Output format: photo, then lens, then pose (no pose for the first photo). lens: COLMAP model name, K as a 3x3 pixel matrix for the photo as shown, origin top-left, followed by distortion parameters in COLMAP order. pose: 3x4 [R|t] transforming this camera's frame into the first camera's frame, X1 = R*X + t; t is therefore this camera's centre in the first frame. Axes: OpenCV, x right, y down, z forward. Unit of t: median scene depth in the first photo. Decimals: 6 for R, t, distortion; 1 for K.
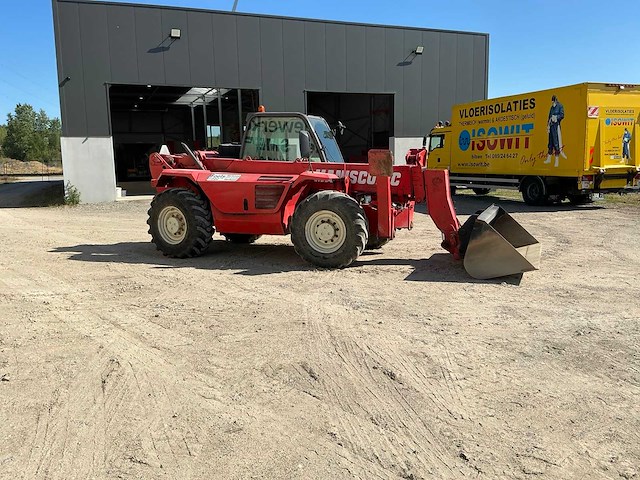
lens RADIAL K [[531.2, 0, 320.0], [0, 531.2, 240.0], [0, 0, 1]] dist [0.149623, -0.304170]
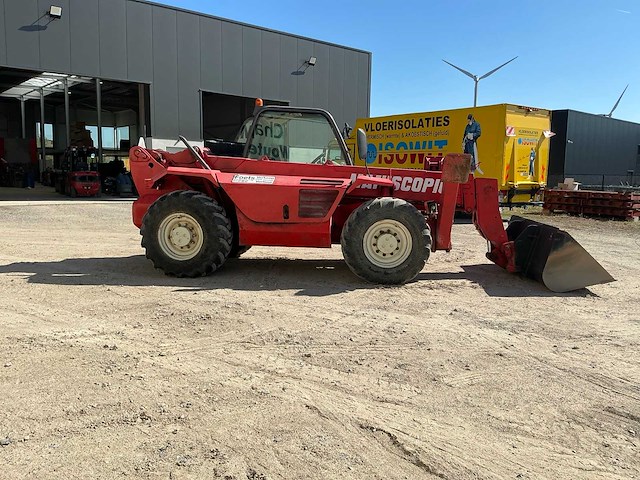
lens RADIAL K [[531.2, 0, 320.0], [0, 531.2, 240.0], [0, 0, 1]] dist [0.149623, -0.304170]
pose [[0.948278, -0.003002, 0.317427, -0.310169], [0.009837, 0.999753, -0.019932, -0.004135], [-0.317288, 0.022024, 0.948073, 0.161798]]
